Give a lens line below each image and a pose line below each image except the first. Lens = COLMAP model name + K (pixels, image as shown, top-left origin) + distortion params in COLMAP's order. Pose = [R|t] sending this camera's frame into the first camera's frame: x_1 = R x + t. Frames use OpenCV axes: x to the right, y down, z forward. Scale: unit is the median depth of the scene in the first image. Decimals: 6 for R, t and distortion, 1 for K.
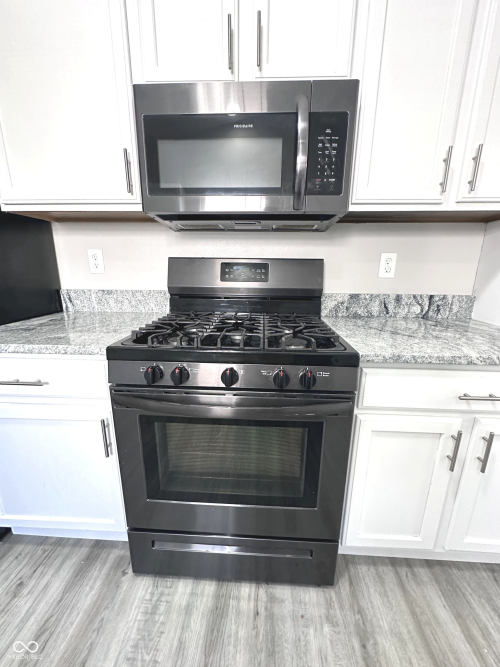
lens RADIAL K [[265.6, 0, 250.0], [0, 265.6, 333.5], [0, 0, 1]] dist [-0.001319, 0.000293]
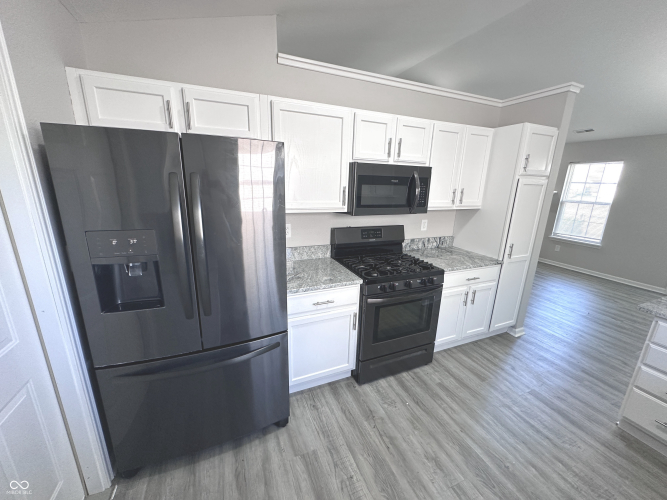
lens RADIAL K [[265.6, 0, 333.5], [0, 265.6, 250.0], [0, 0, 1]] dist [-0.001319, 0.000293]
pose [[0.898931, -0.096149, 0.427410, -1.398481], [0.086661, 0.995367, 0.041649, -0.269005], [-0.429434, -0.000400, 0.903098, -0.807825]]
